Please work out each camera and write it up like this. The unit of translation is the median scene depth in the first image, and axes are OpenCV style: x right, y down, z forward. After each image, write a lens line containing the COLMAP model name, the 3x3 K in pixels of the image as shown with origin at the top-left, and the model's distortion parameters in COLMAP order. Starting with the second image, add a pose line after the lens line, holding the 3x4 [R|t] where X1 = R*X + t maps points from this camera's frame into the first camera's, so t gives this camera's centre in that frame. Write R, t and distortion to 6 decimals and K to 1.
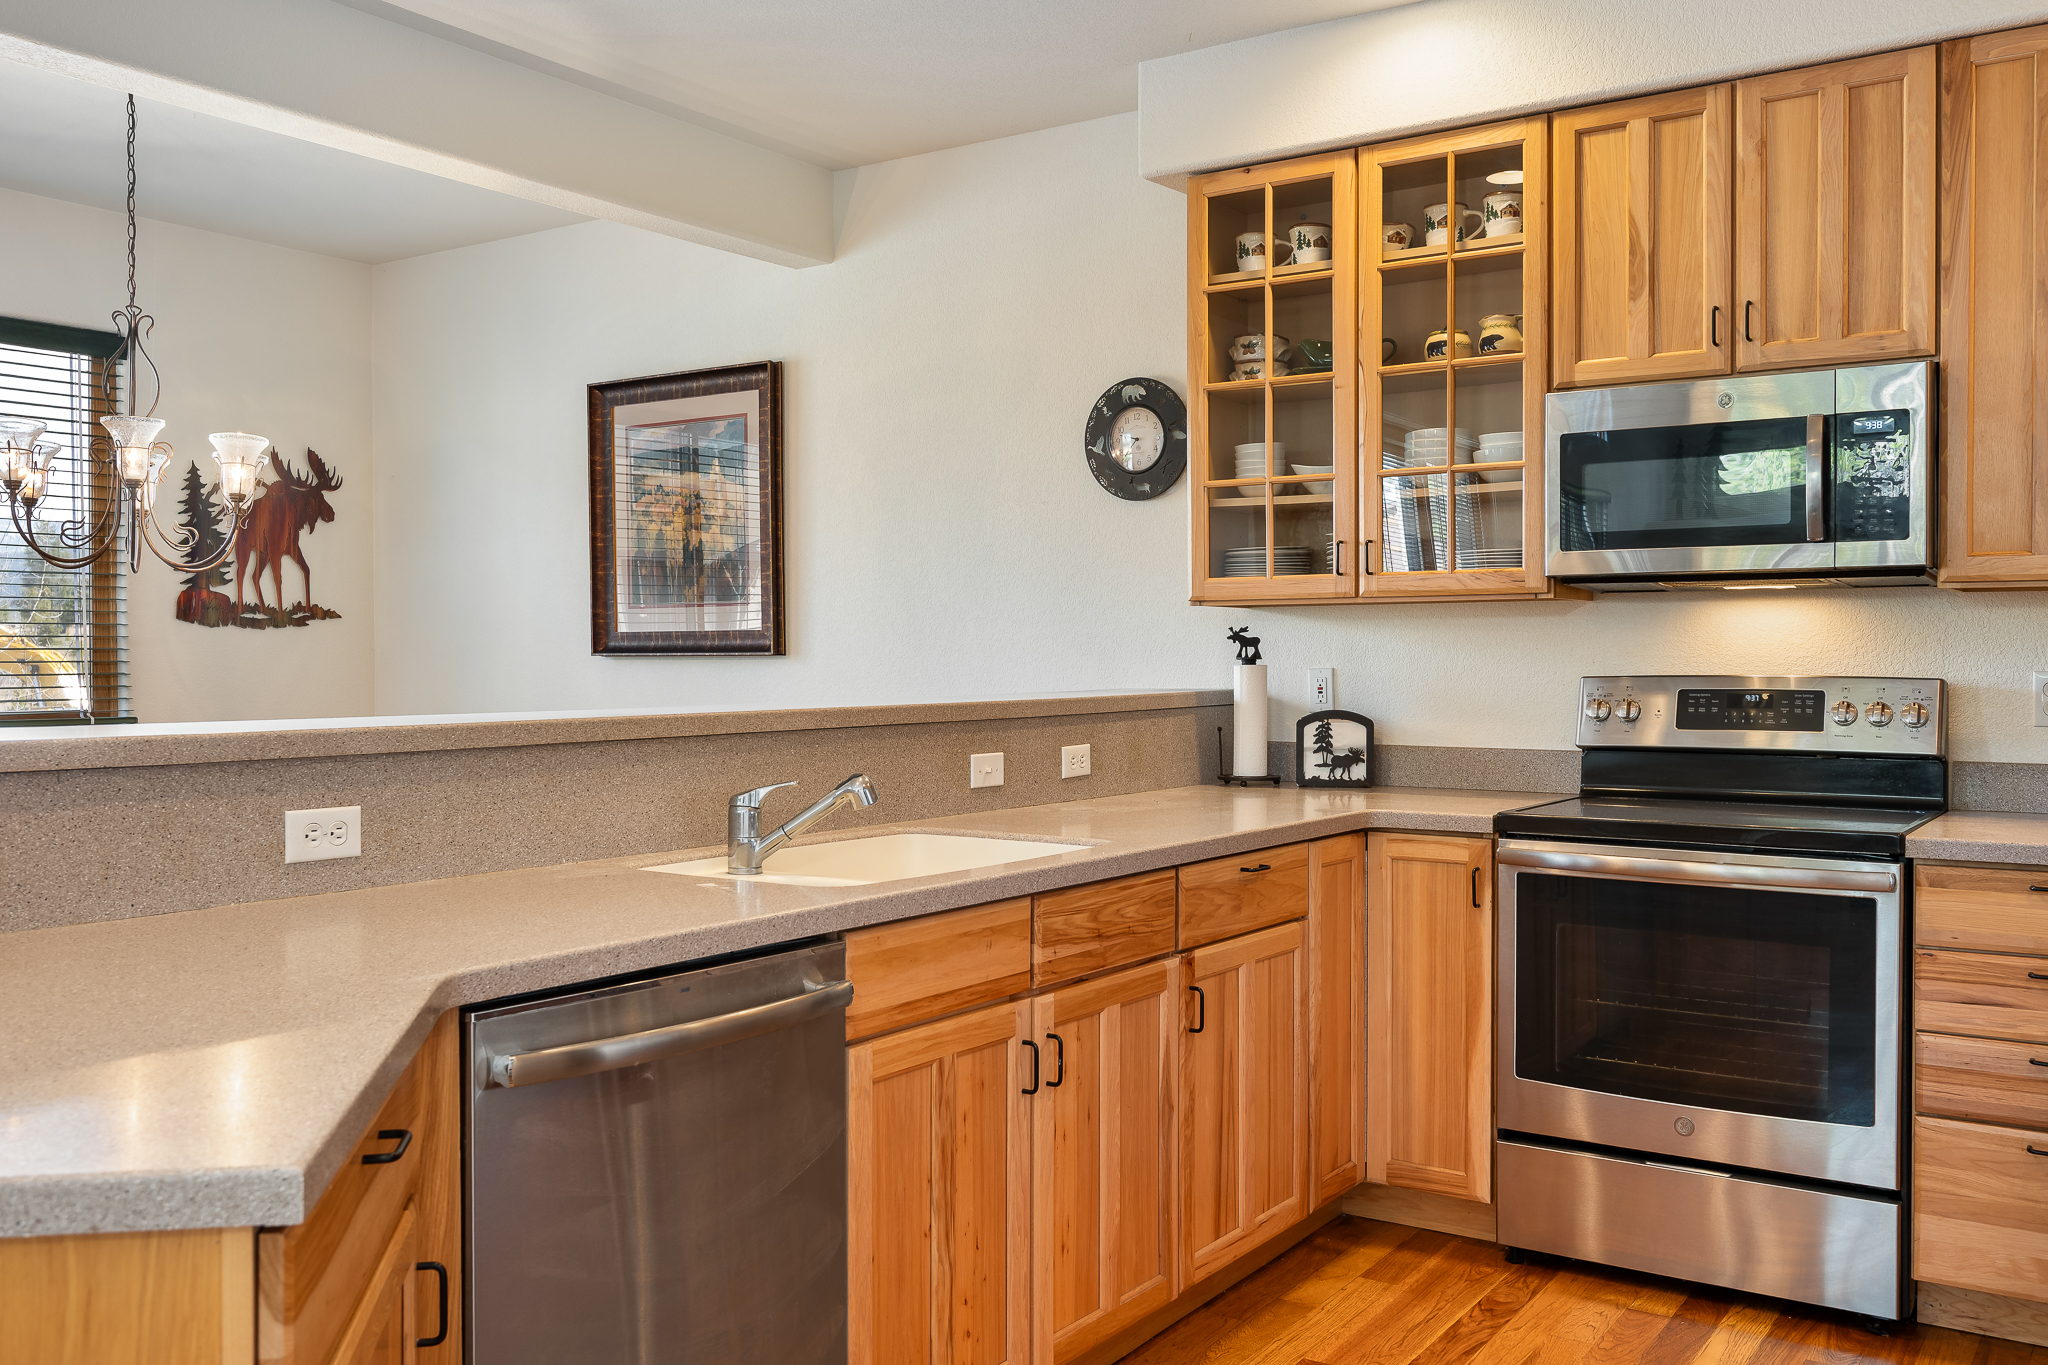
lens RADIAL K [[1738.0, 0, 1034.5], [0, 1738.0, 679.7], [0, 0, 1]] dist [-0.005096, -0.001133]
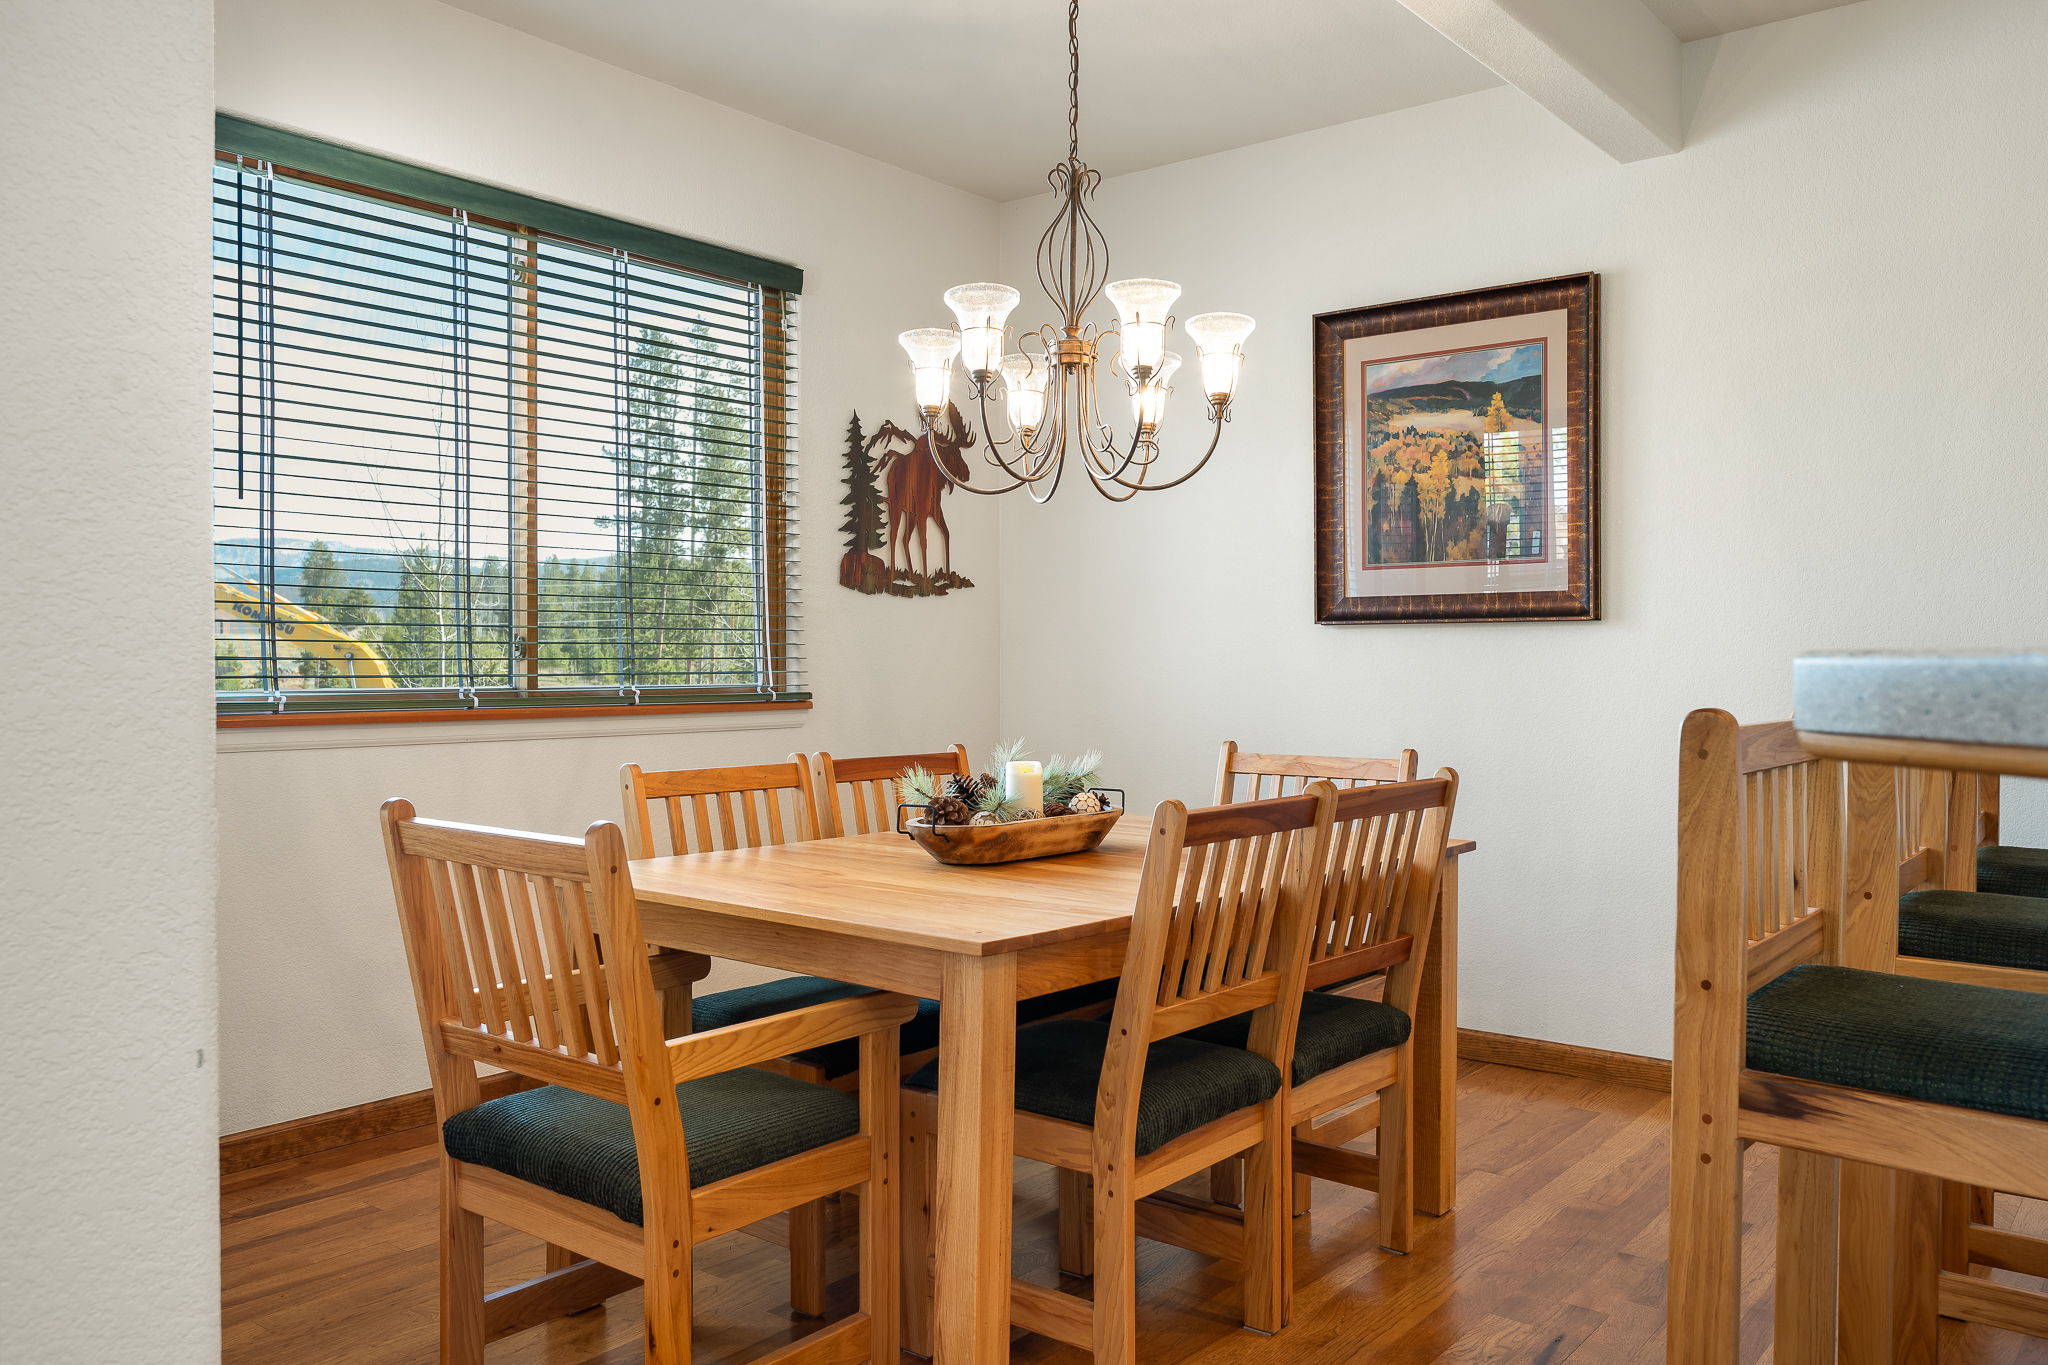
lens RADIAL K [[1541.2, 0, 1039.6], [0, 1541.2, 693.2], [0, 0, 1]] dist [-0.006585, 0.000587]
pose [[0.996774, 0.002328, -0.080227, -0.482912], [-0.001460, 0.999940, 0.010869, 0.019155], [0.080247, -0.010716, 0.996717, 0.303511]]
